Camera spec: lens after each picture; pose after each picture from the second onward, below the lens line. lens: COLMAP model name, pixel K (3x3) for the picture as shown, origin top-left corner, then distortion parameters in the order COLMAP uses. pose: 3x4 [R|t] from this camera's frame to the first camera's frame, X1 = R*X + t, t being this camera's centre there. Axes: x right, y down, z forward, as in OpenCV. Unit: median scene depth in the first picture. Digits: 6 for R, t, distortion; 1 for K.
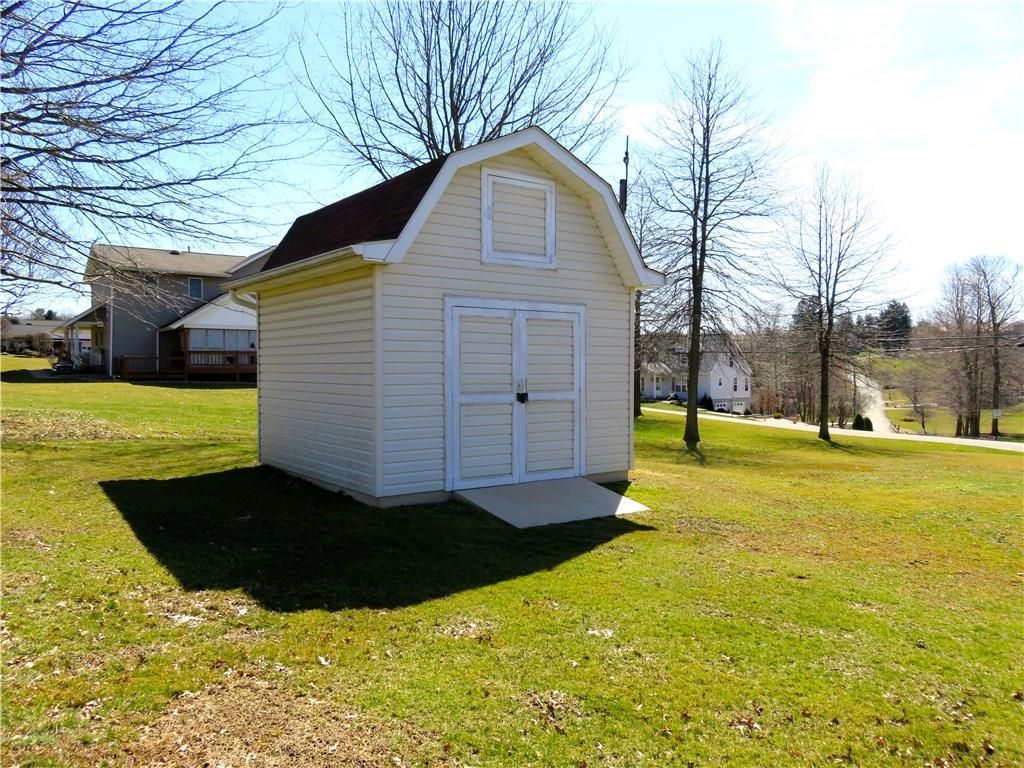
lens RADIAL K [[765.9, 0, 514.6], [0, 765.9, 384.9], [0, 0, 1]] dist [-0.016252, -0.003399]
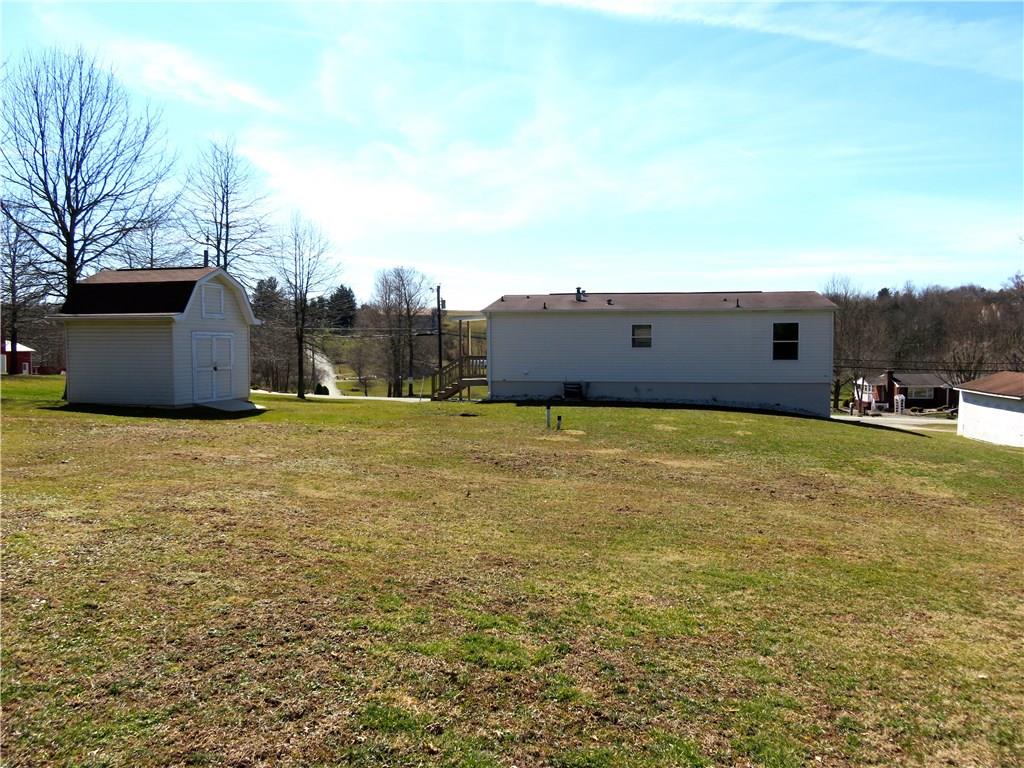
lens RADIAL K [[765.9, 0, 513.5], [0, 765.9, 385.0], [0, 0, 1]] dist [-0.016252, -0.003399]
pose [[0.776881, -0.031449, 0.628862, -0.200963], [0.012007, 0.999310, 0.035142, -0.001571], [-0.629533, -0.019751, 0.776722, -0.399257]]
